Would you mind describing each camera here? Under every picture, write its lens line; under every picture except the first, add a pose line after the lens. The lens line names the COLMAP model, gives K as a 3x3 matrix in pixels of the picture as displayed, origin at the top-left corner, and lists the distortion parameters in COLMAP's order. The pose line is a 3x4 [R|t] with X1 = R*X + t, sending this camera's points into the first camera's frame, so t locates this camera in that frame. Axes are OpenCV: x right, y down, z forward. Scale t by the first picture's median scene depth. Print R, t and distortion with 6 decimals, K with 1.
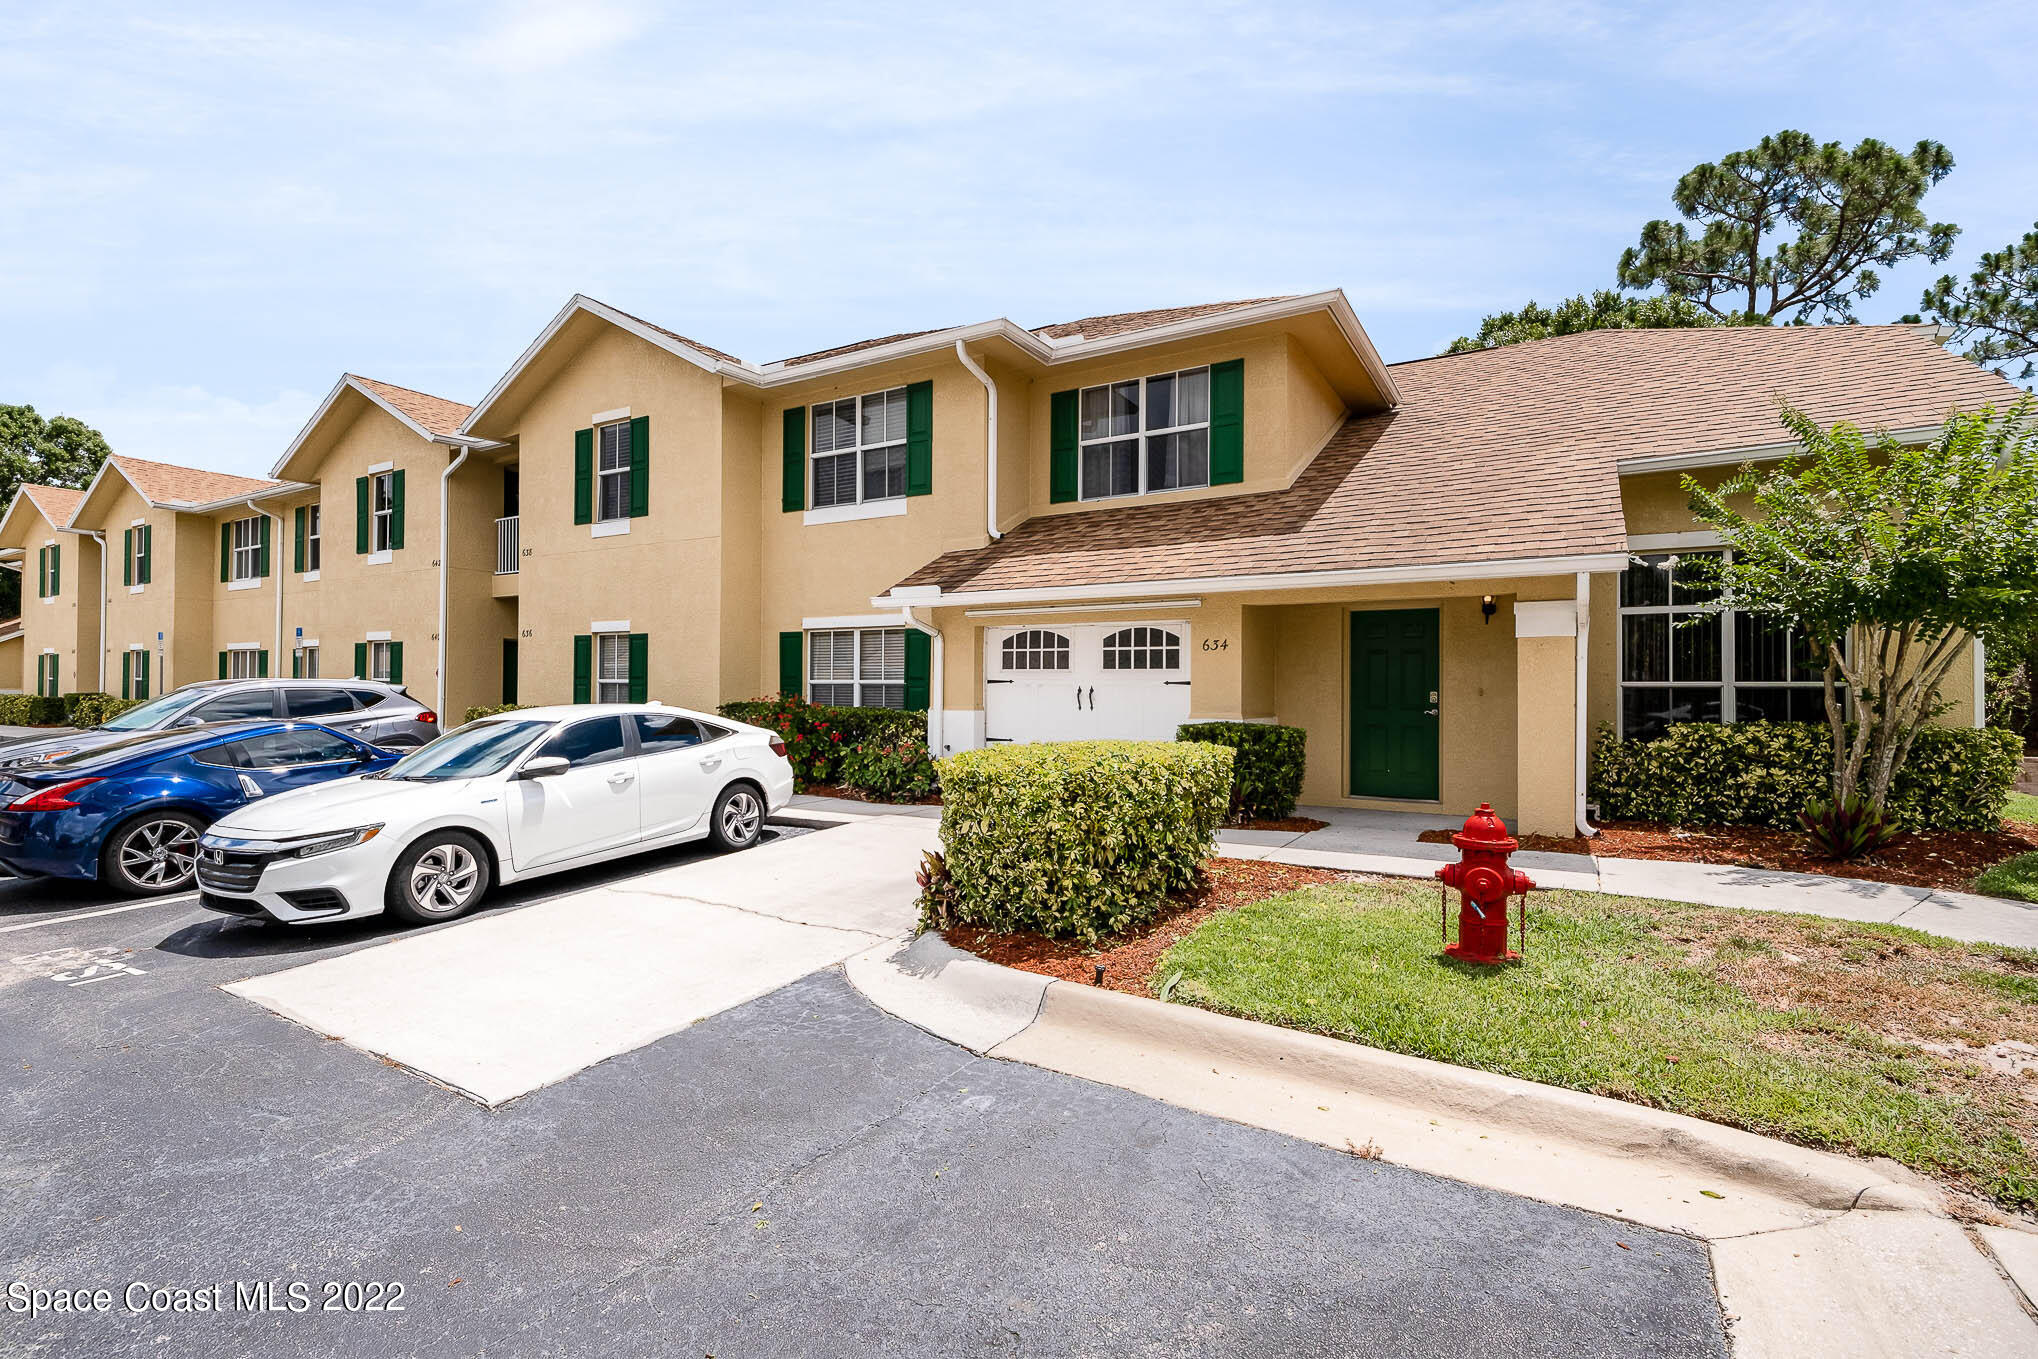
lens RADIAL K [[946.3, 0, 1011.2], [0, 946.3, 688.3], [0, 0, 1]] dist [-0.000833, 0.000283]
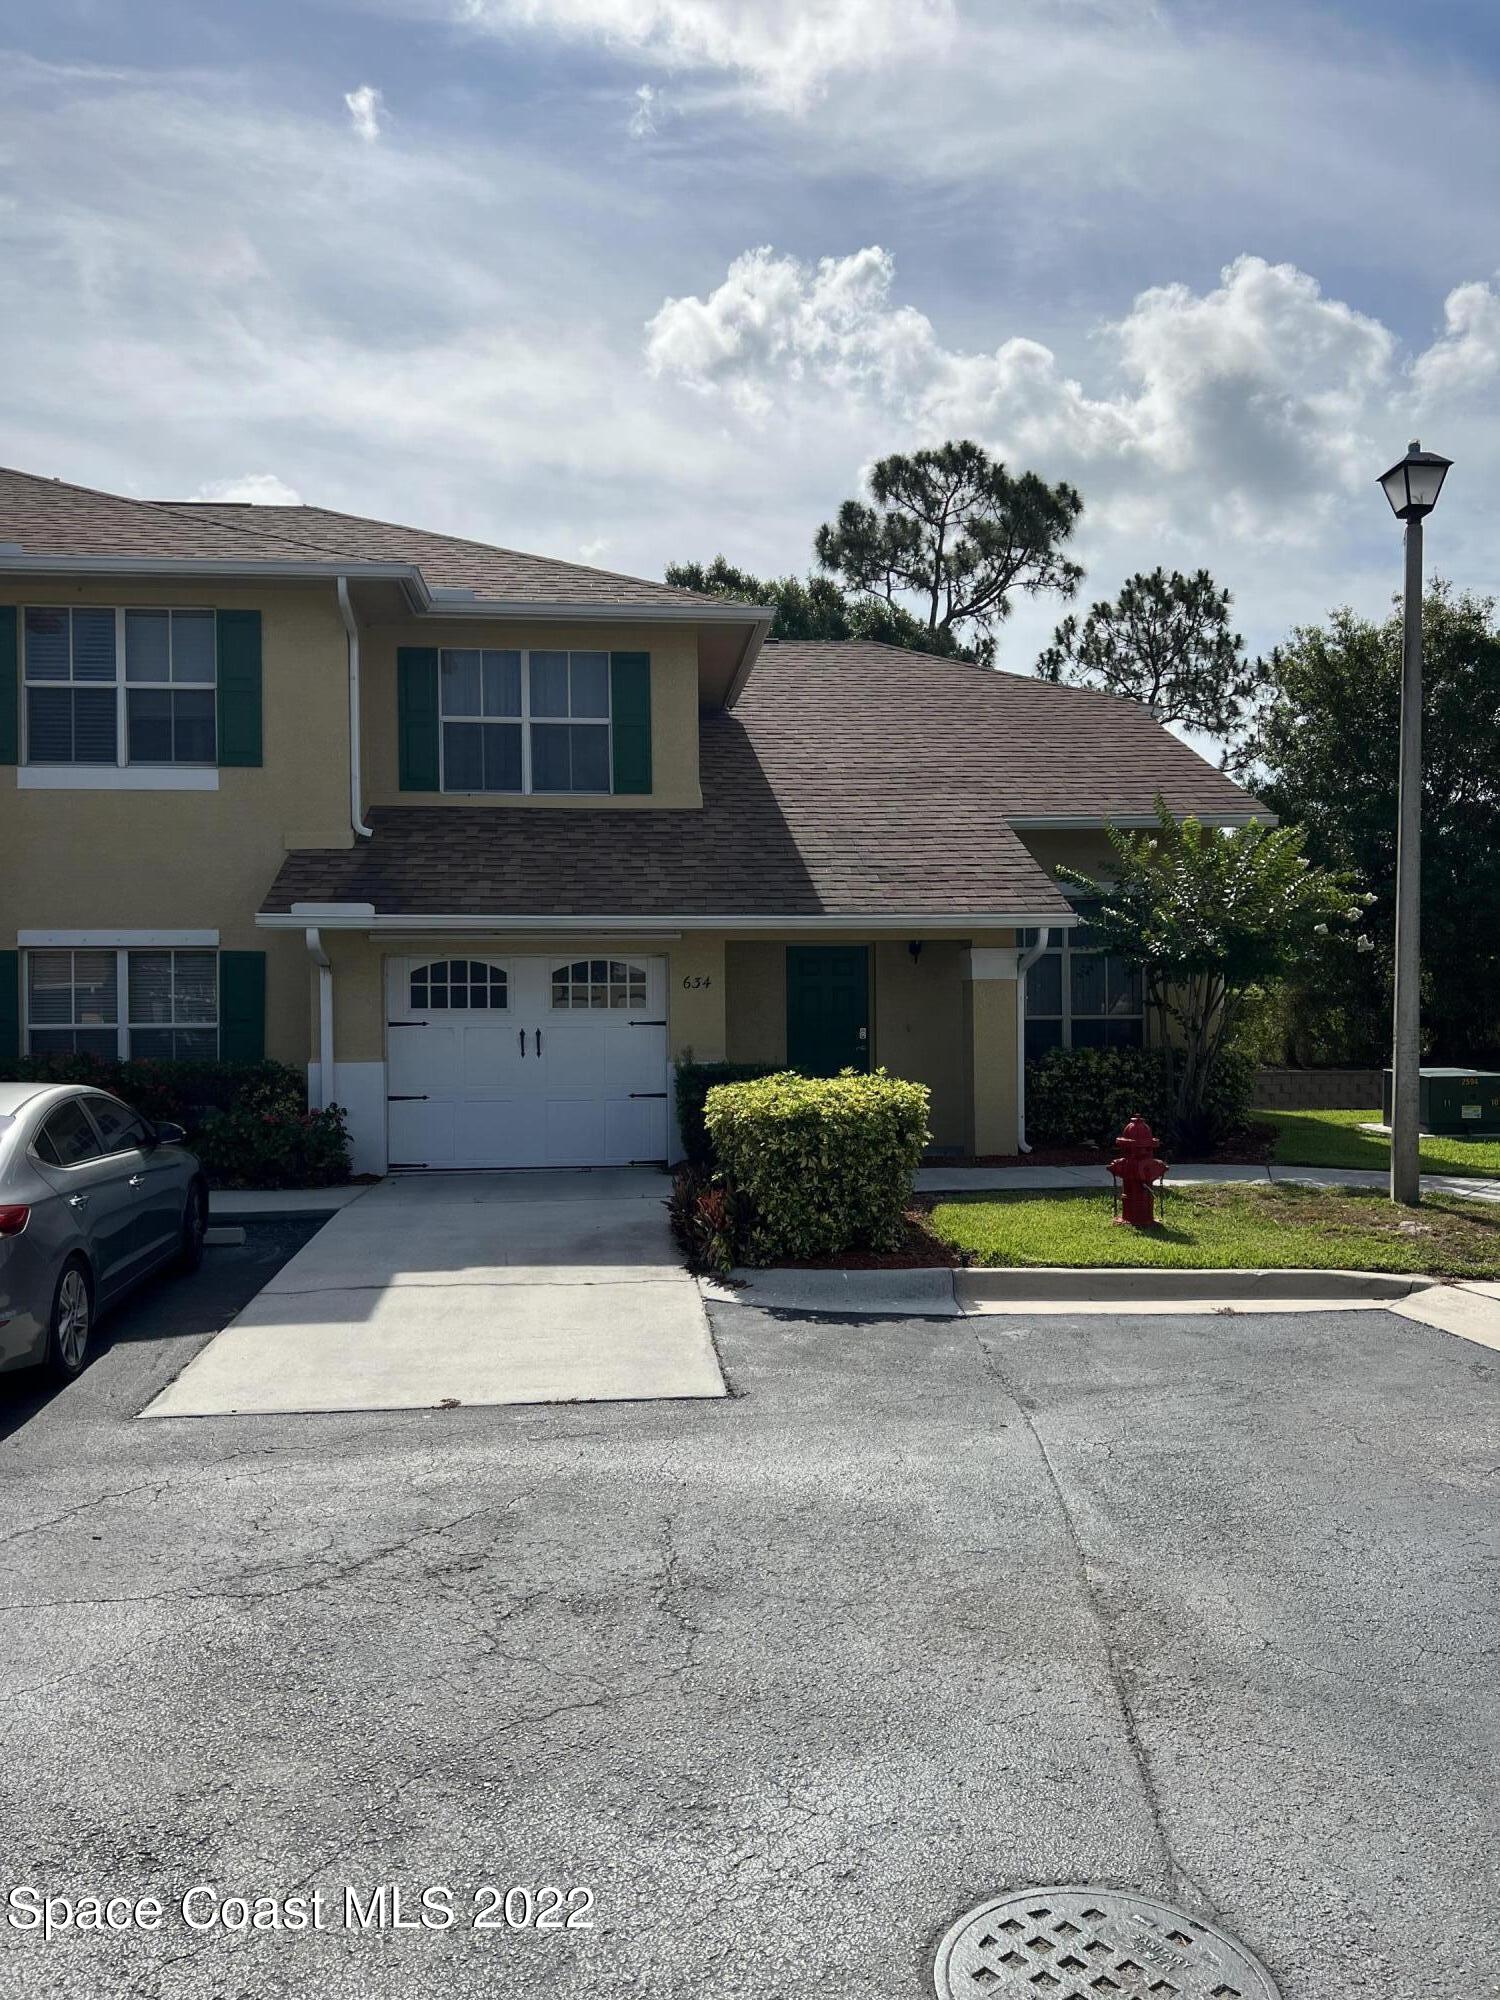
lens RADIAL K [[1537.3, 0, 751.1], [0, 1537.3, 1071.1], [0, 0, 1]] dist [0.002131, 0.003748]
pose [[0.781376, -0.033711, 0.623150, -0.542394], [0.010252, 0.999099, 0.041194, -0.016352], [-0.623977, -0.025800, 0.781017, -0.170335]]
